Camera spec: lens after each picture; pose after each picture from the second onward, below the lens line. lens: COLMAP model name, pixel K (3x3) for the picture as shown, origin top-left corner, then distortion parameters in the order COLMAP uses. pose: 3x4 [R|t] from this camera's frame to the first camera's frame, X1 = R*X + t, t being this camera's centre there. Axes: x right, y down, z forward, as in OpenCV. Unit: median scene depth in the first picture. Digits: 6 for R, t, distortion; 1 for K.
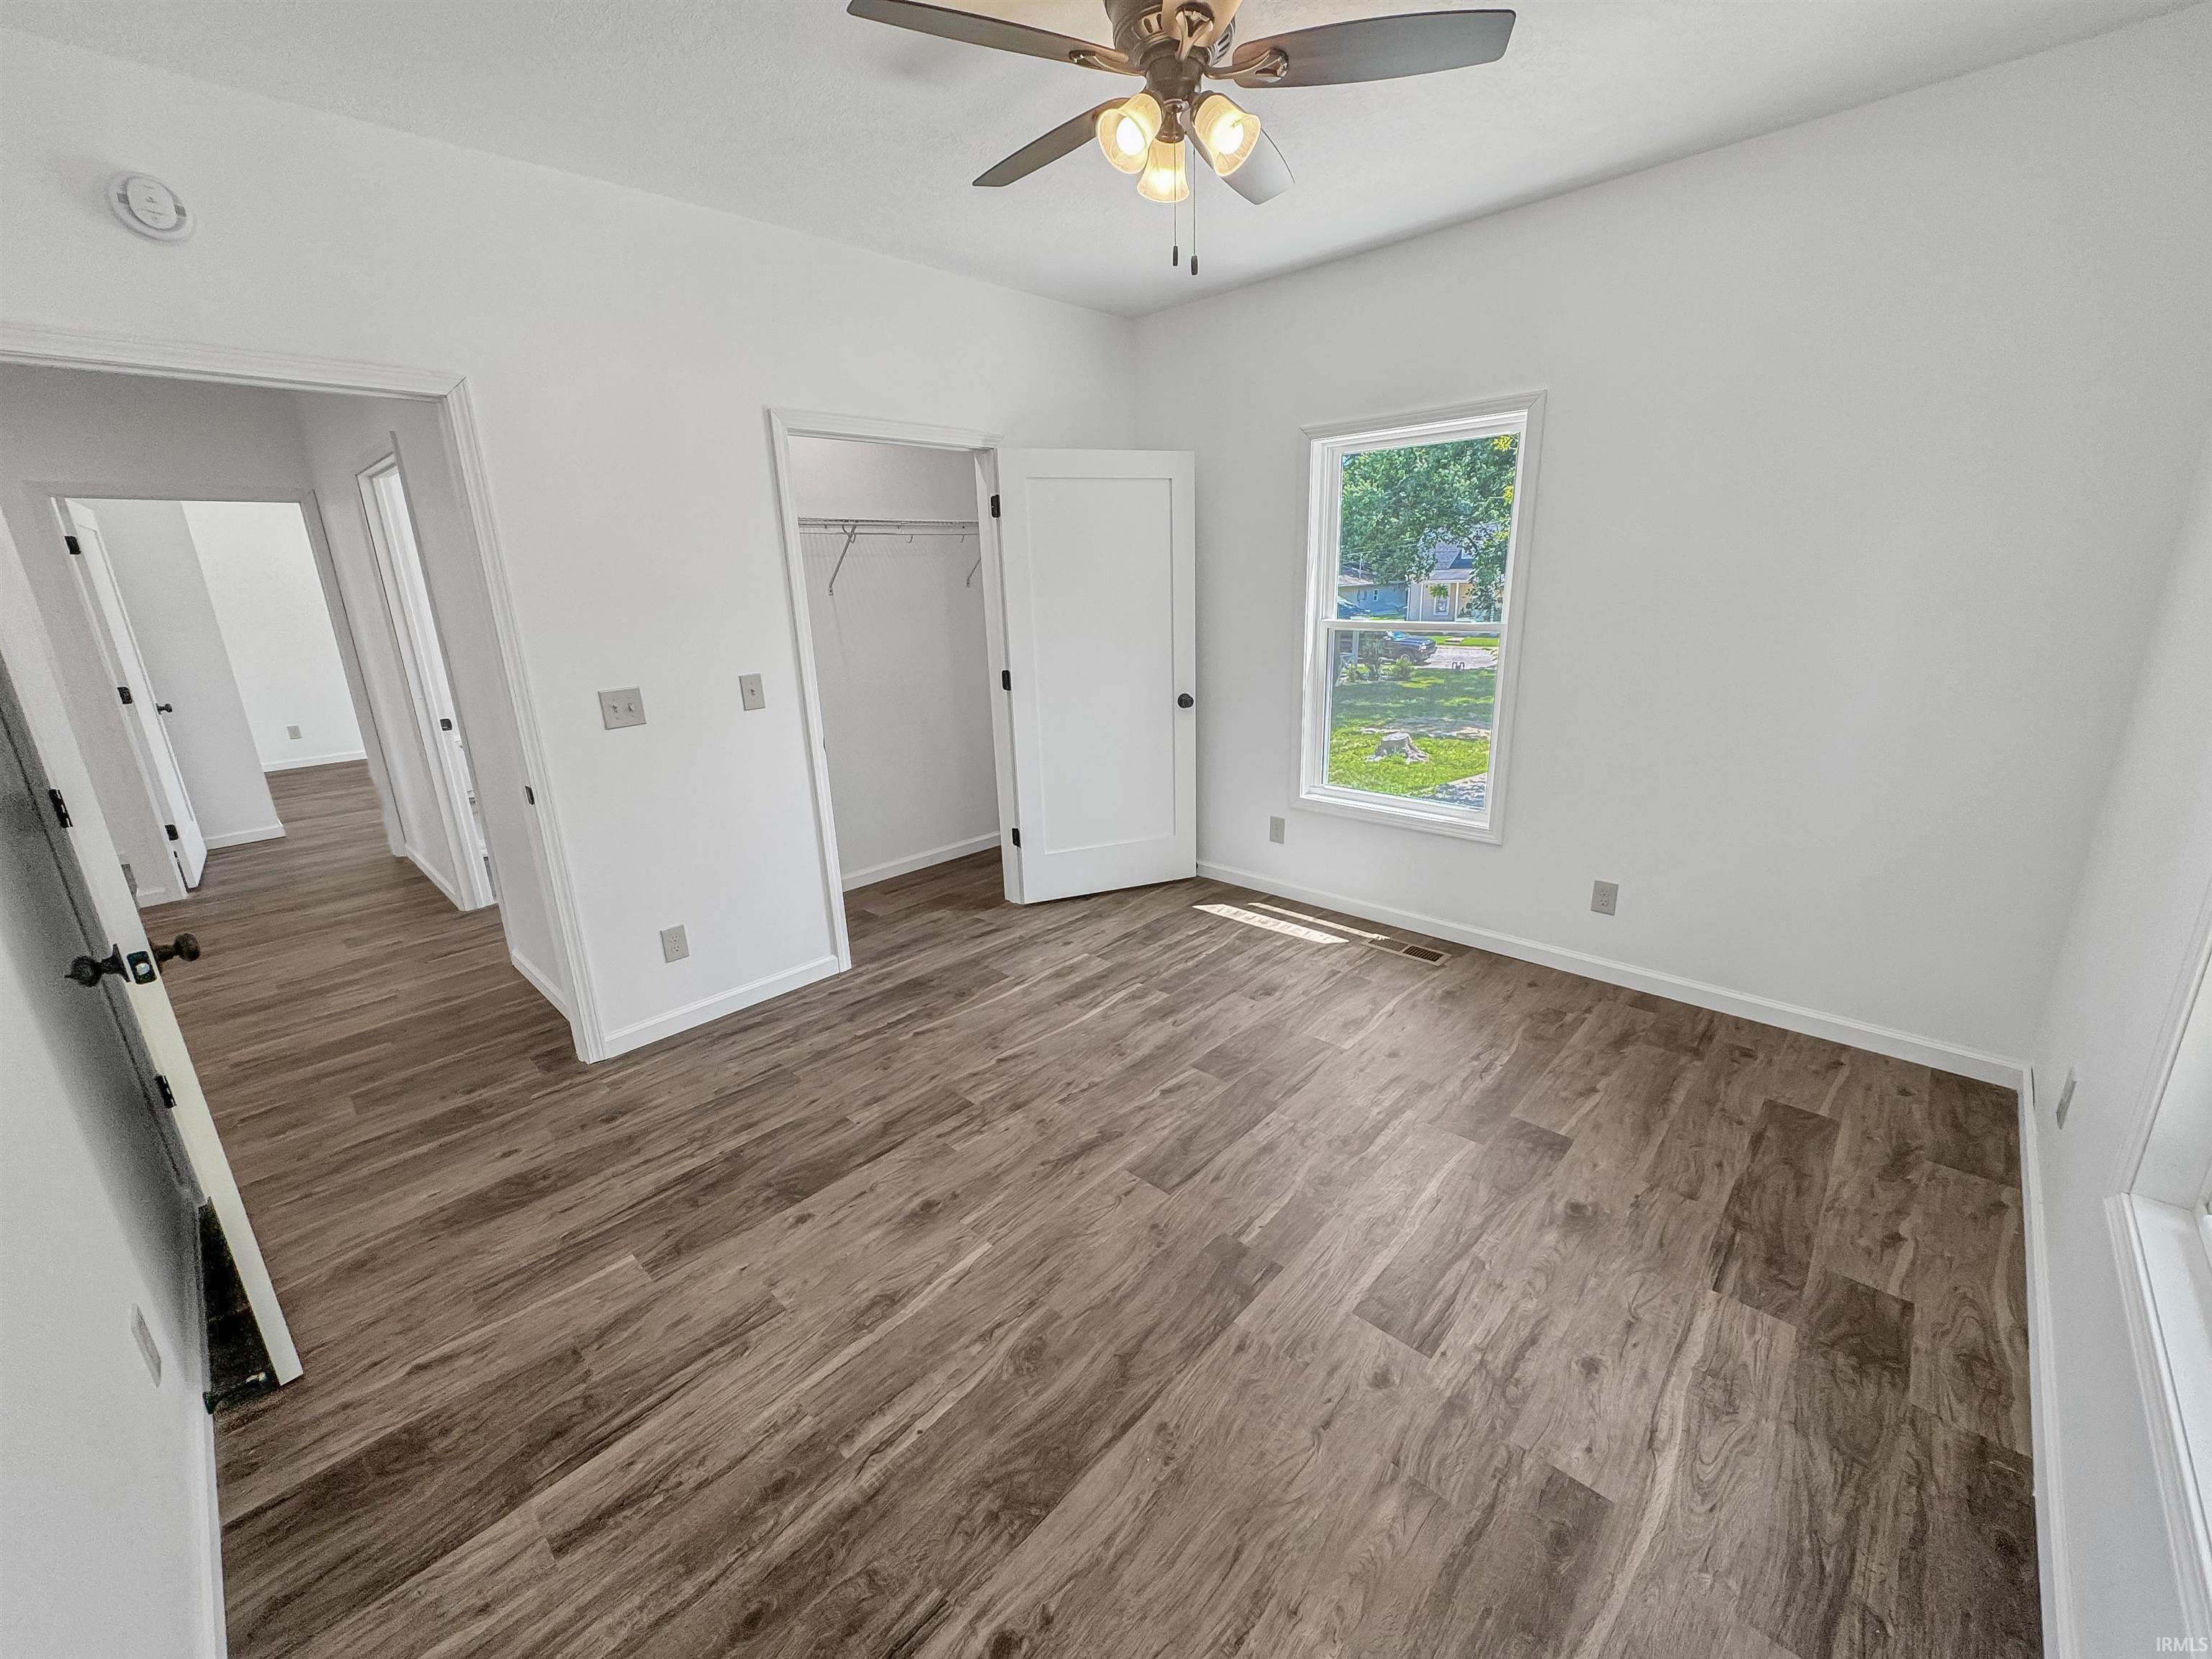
lens RADIAL K [[876.3, 0, 1100.5], [0, 876.3, 826.0], [0, 0, 1]] dist [-0.001352, -0.000045]
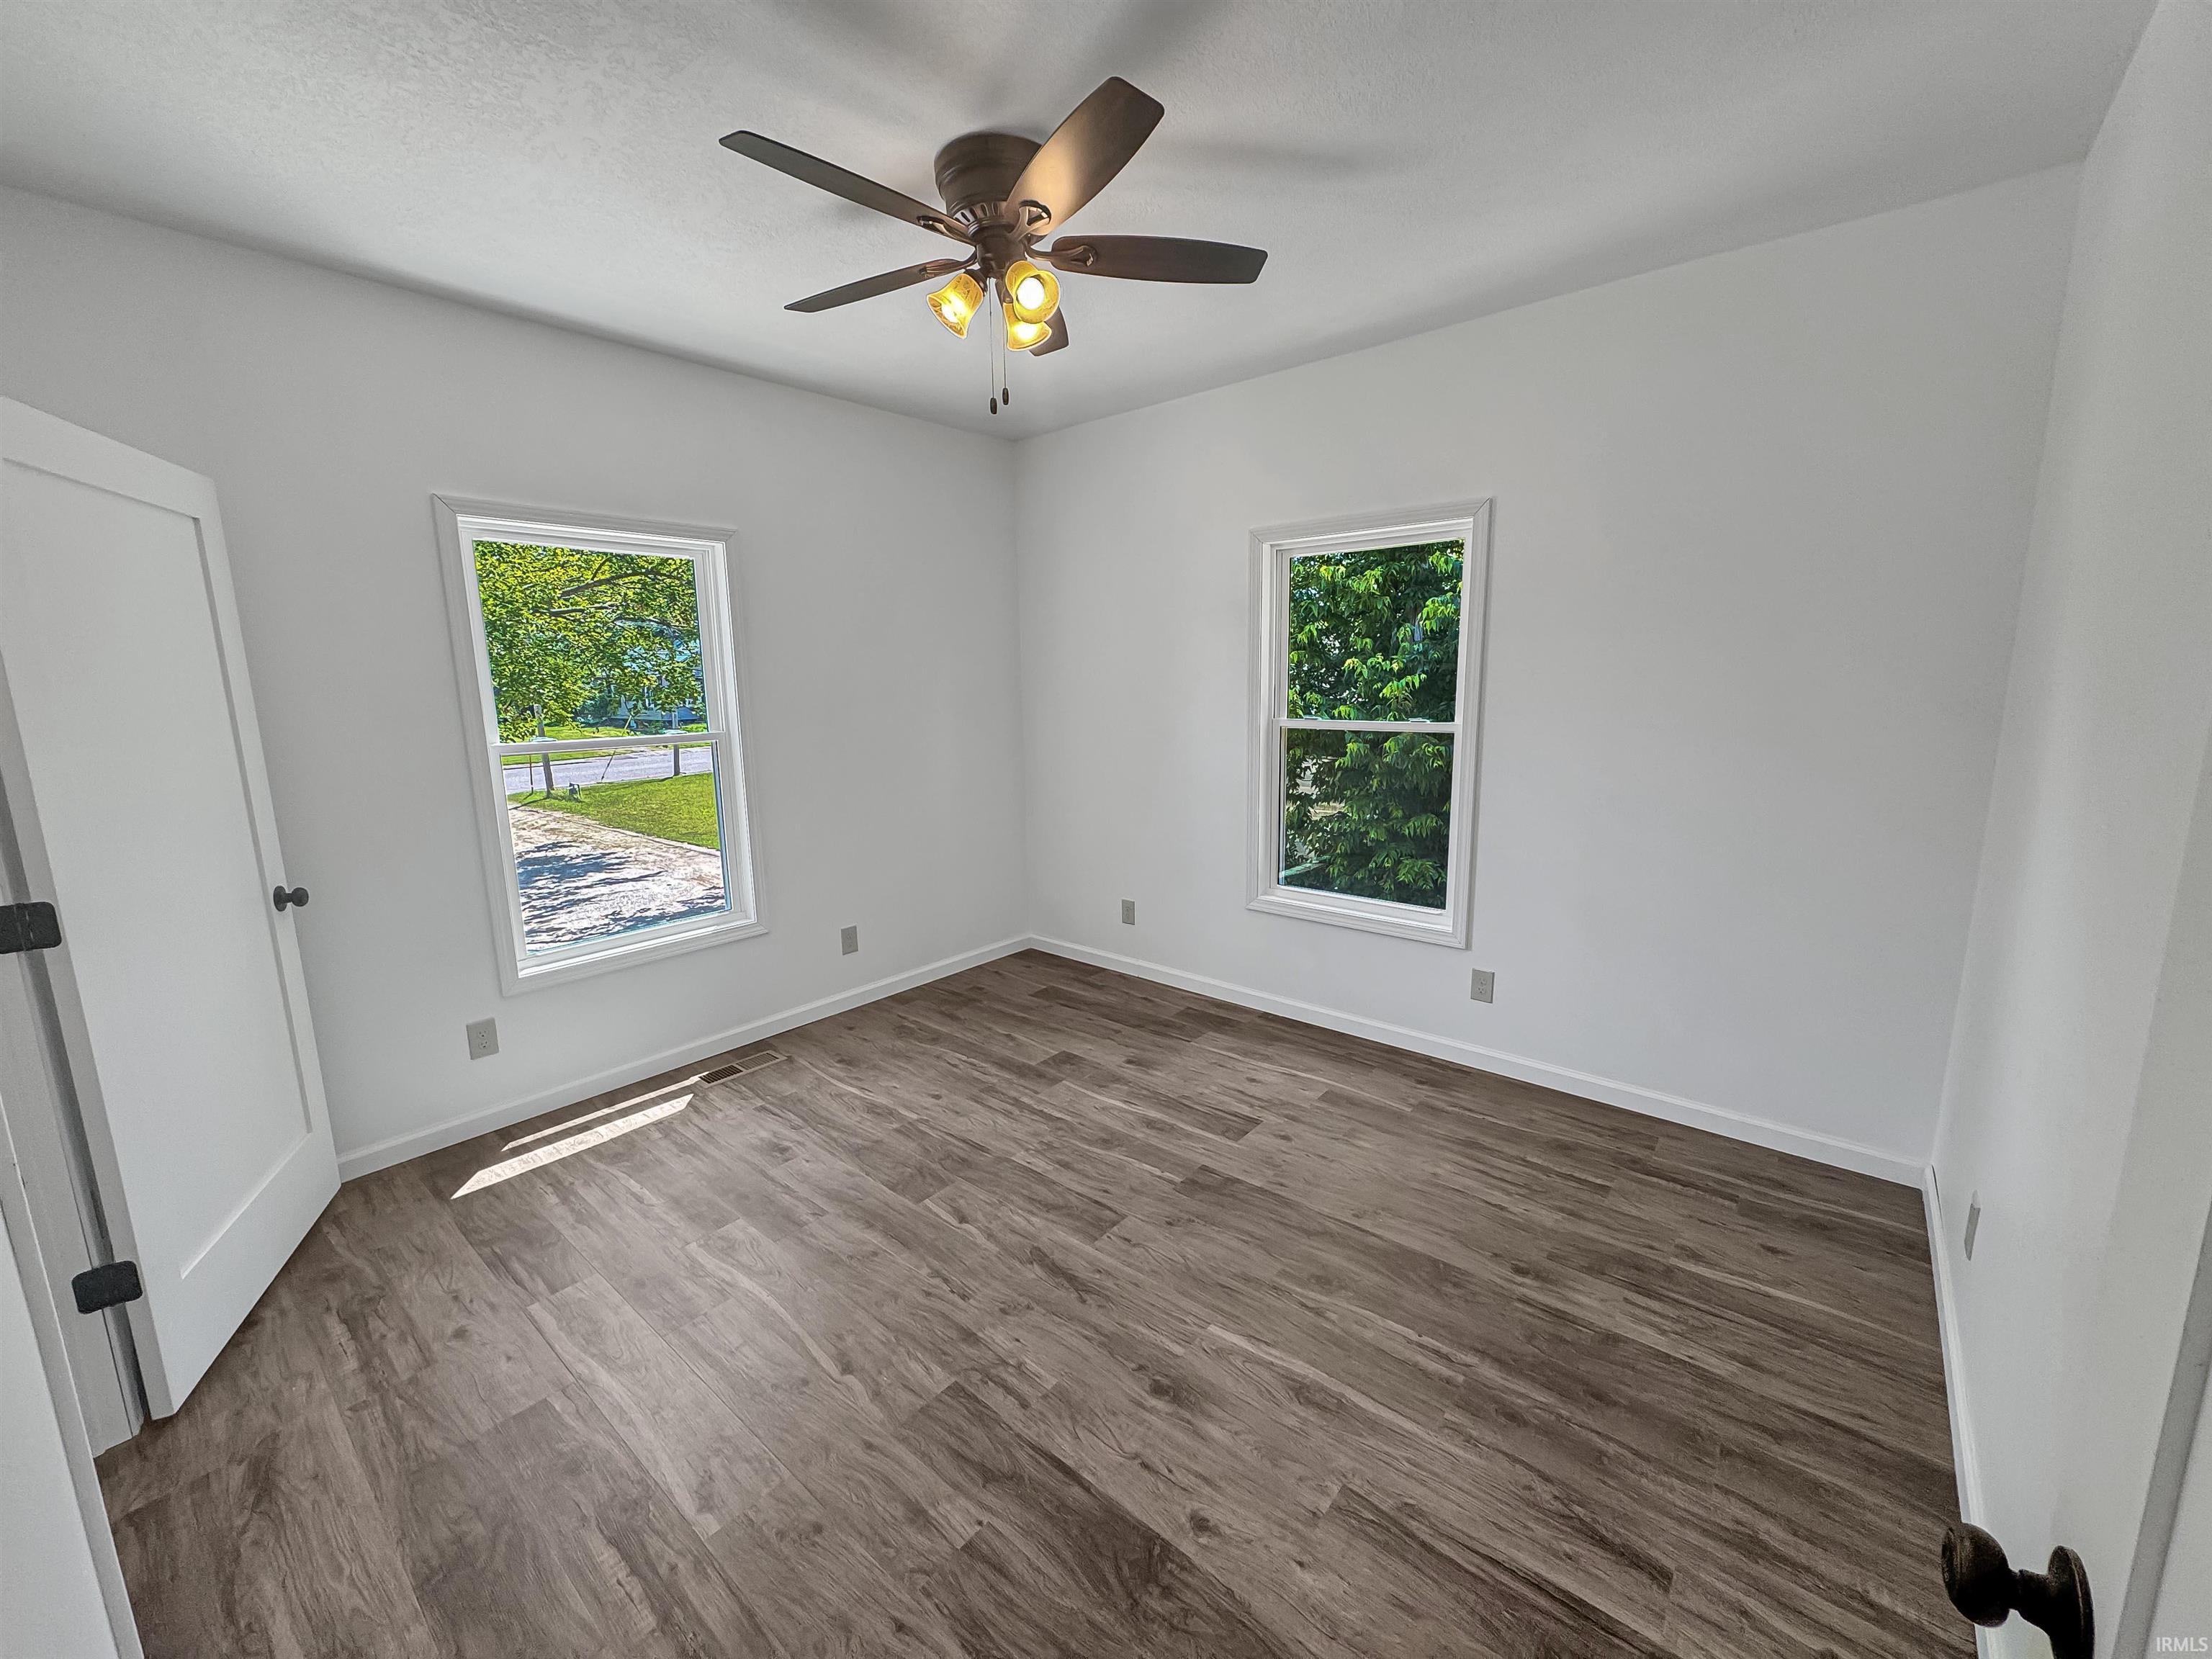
lens RADIAL K [[876.3, 0, 1116.9], [0, 876.3, 820.8], [0, 0, 1]] dist [-0.001352, -0.000045]
pose [[-0.066999, -0.136314, 0.988397, -1.044148], [0.289563, 0.945332, 0.150003, -0.245724], [-0.954811, 0.296254, -0.023864, 0.980198]]
